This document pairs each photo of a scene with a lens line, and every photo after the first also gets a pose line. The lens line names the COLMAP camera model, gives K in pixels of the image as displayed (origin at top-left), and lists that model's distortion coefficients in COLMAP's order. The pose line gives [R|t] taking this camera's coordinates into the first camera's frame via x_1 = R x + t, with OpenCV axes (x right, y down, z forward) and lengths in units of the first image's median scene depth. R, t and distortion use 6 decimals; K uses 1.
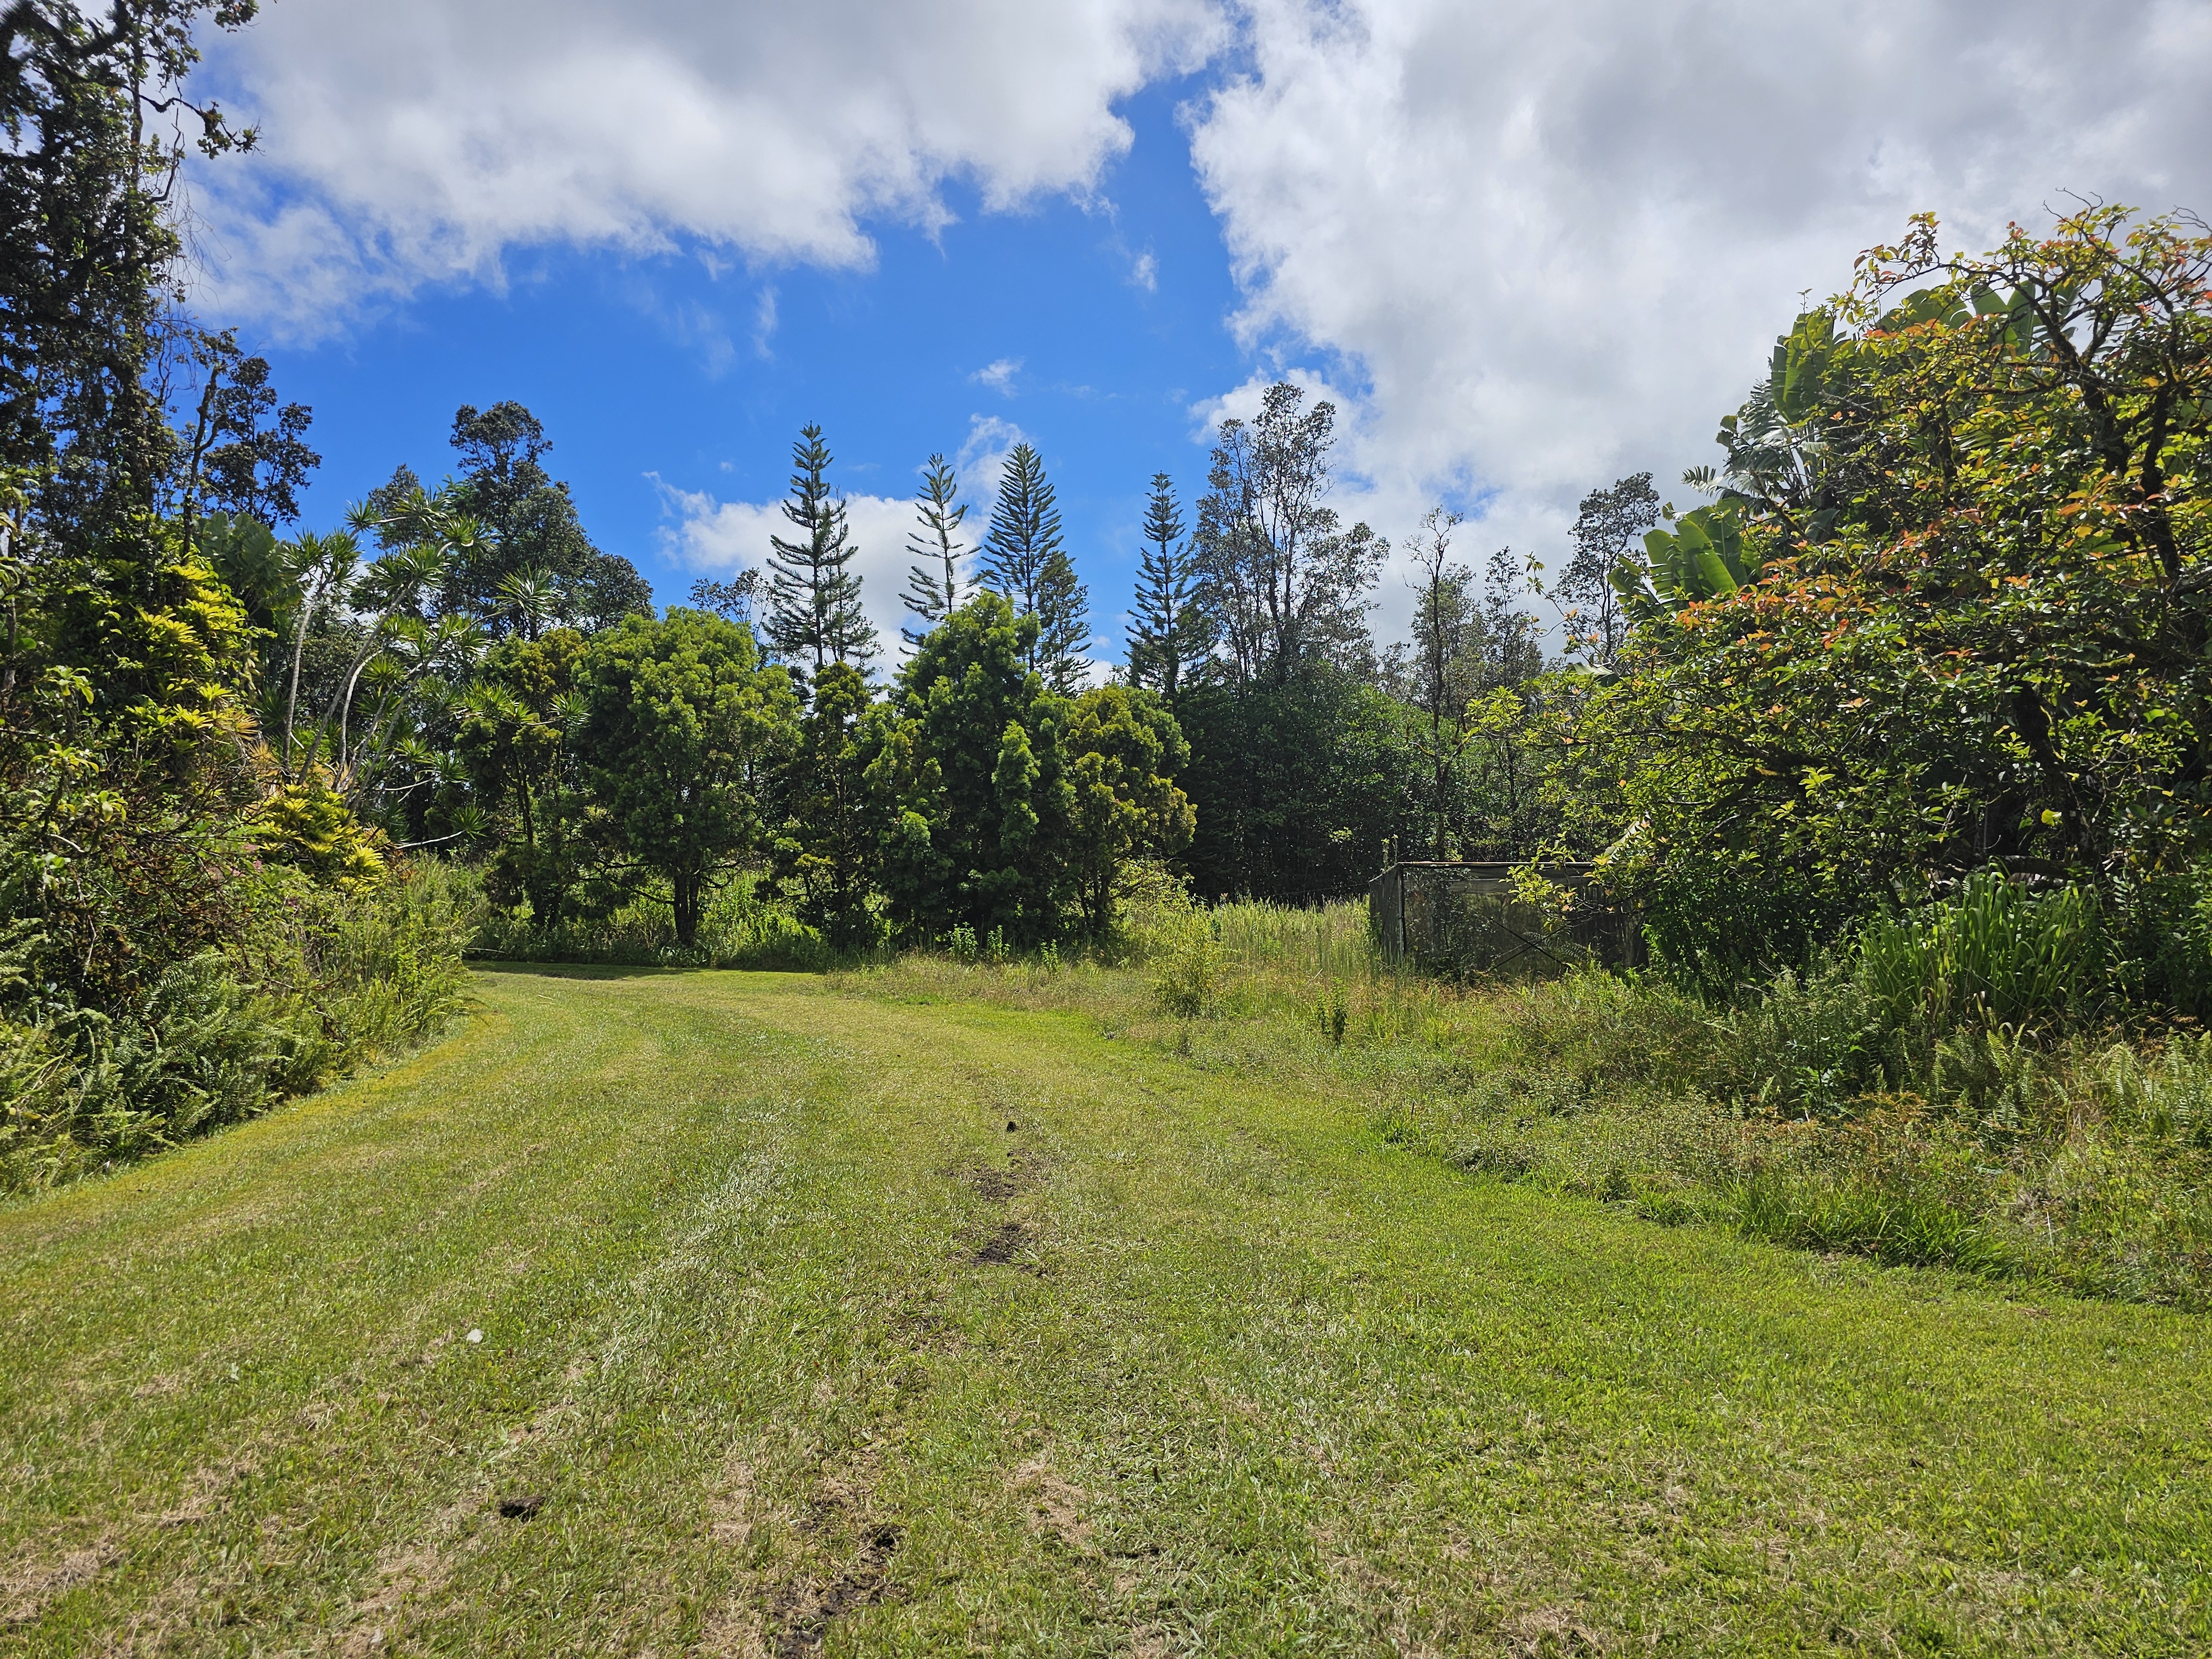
lens RADIAL K [[1488.6, 0, 1106.0], [0, 1488.6, 829.5], [0, 0, 1]] dist [-0.000504, -0.000081]
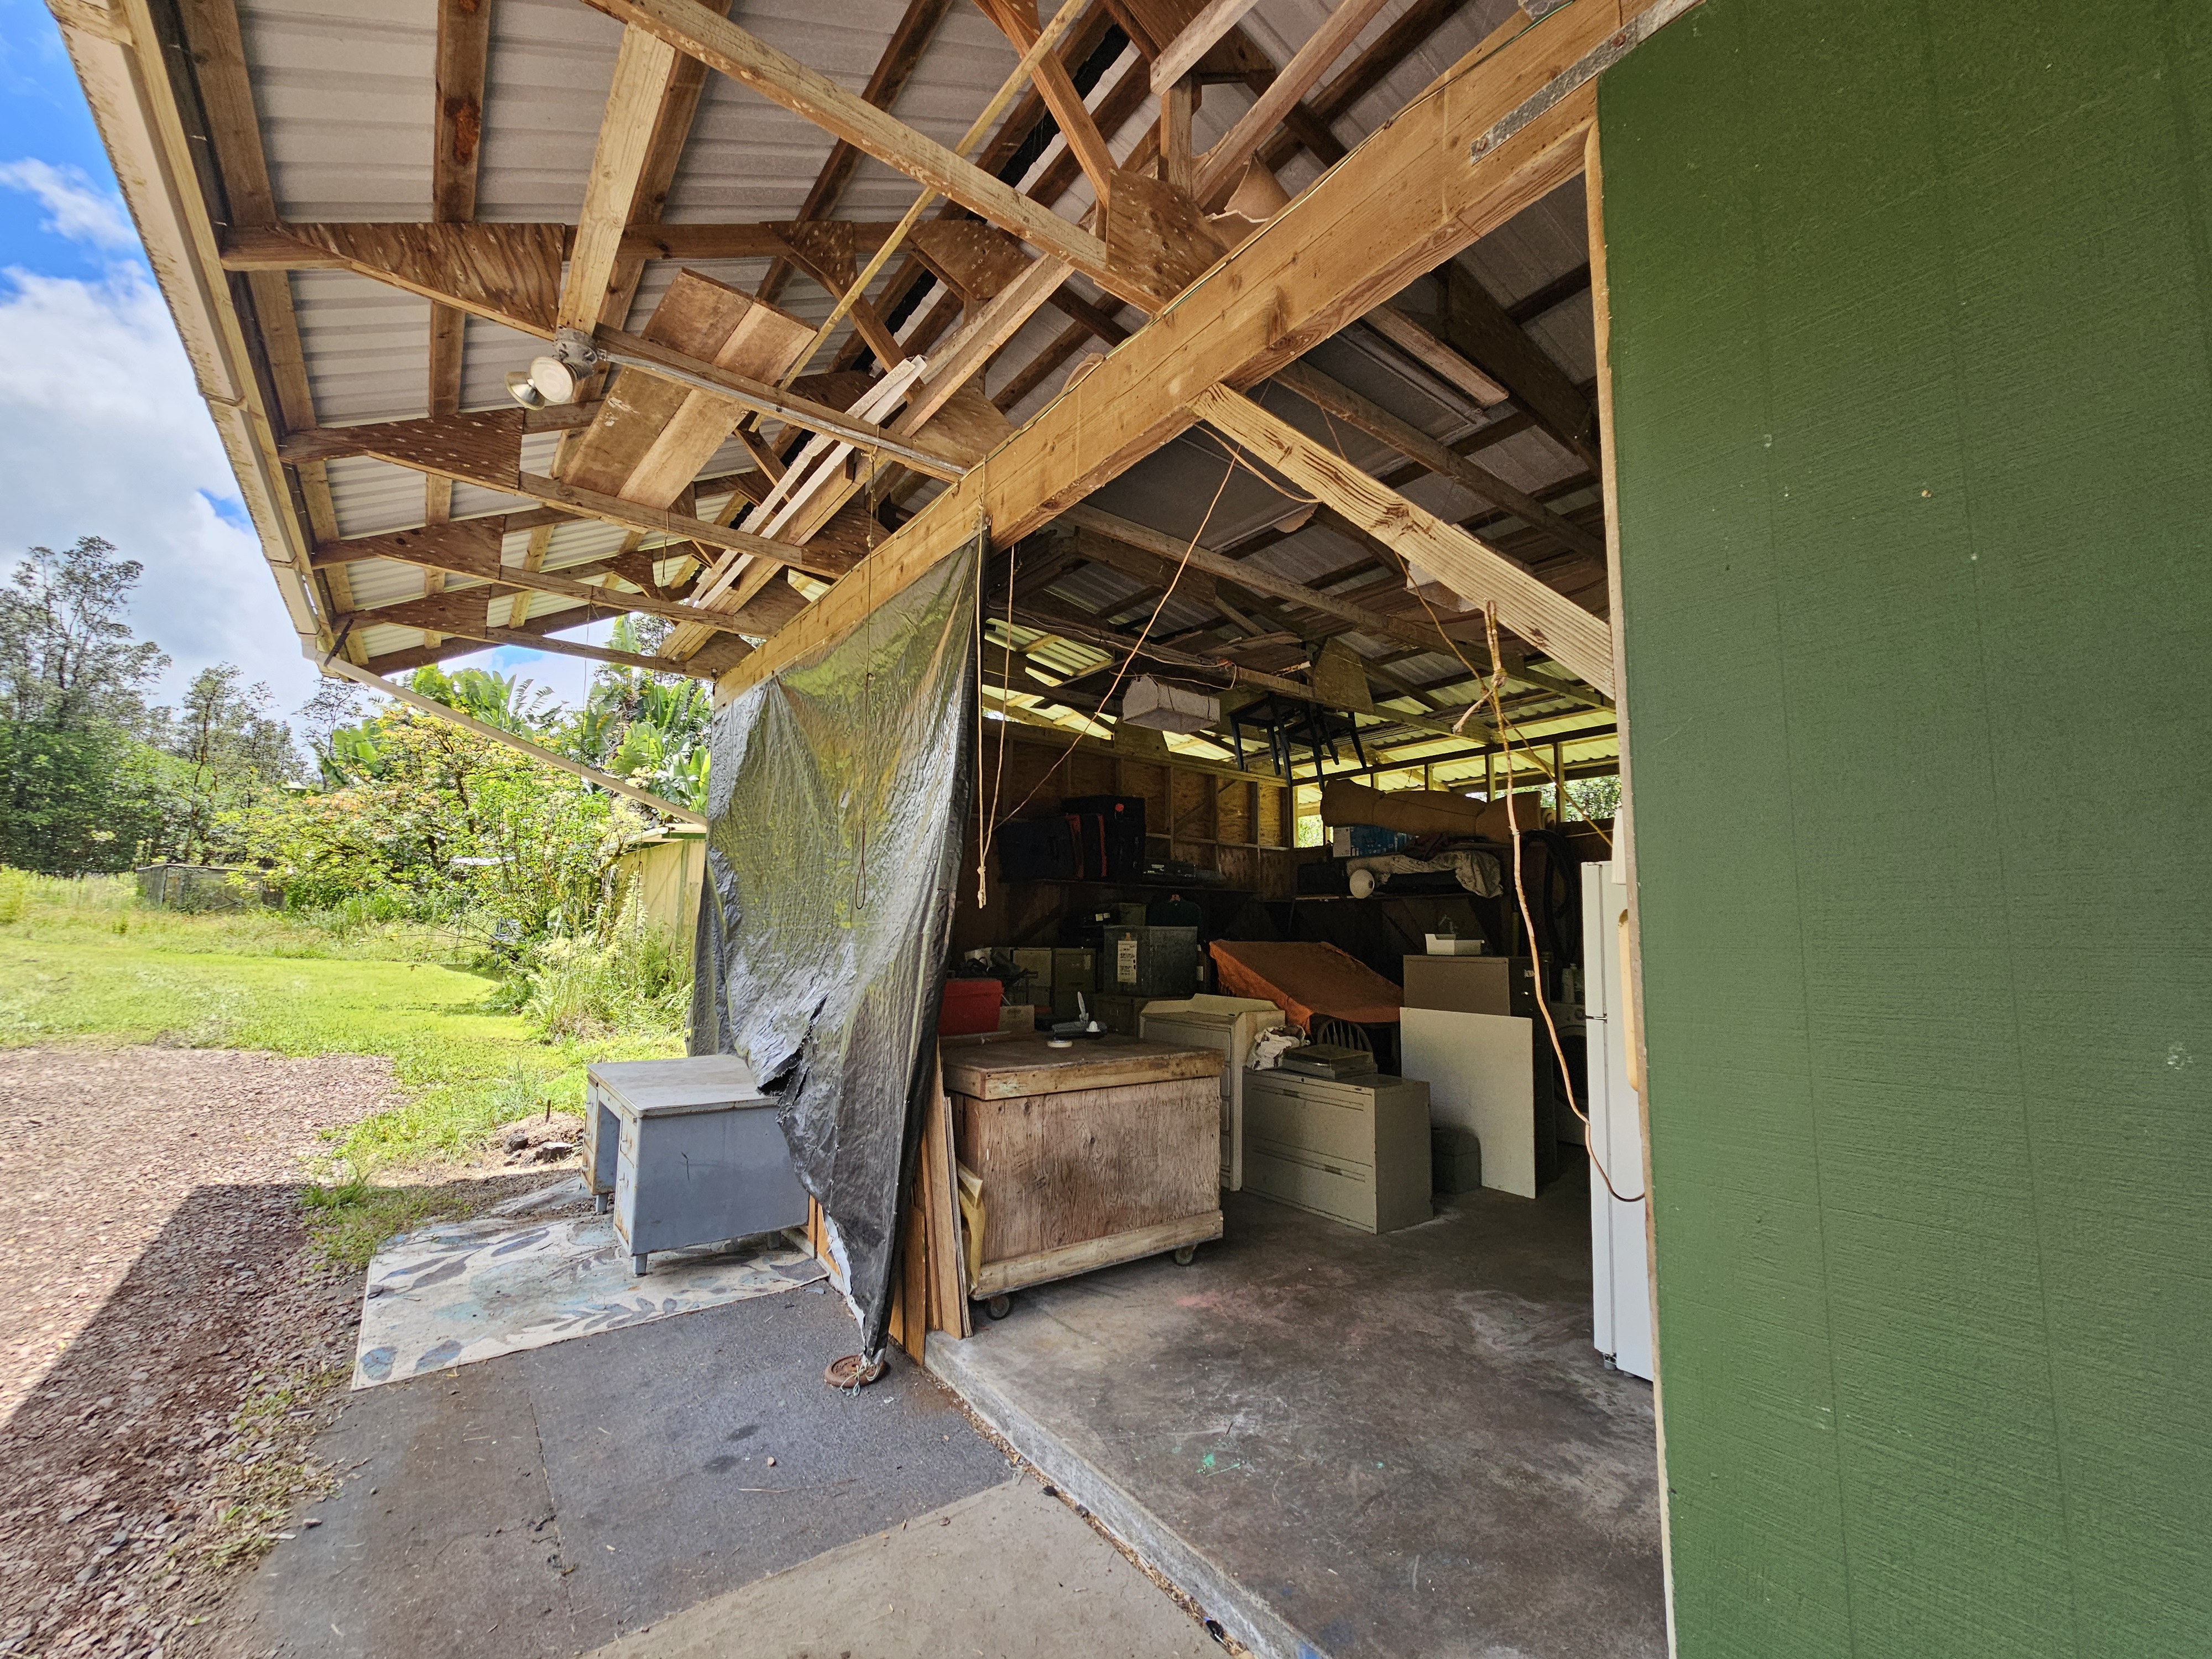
lens RADIAL K [[908.6, 0, 1098.9], [0, 908.6, 850.6], [0, 0, 1]] dist [-0.000921, -0.000304]
pose [[0.521835, 0.110448, 0.845866, -0.132687], [-0.099474, 0.992697, -0.068252, -0.024924], [-0.847227, -0.048526, 0.529010, -0.534090]]
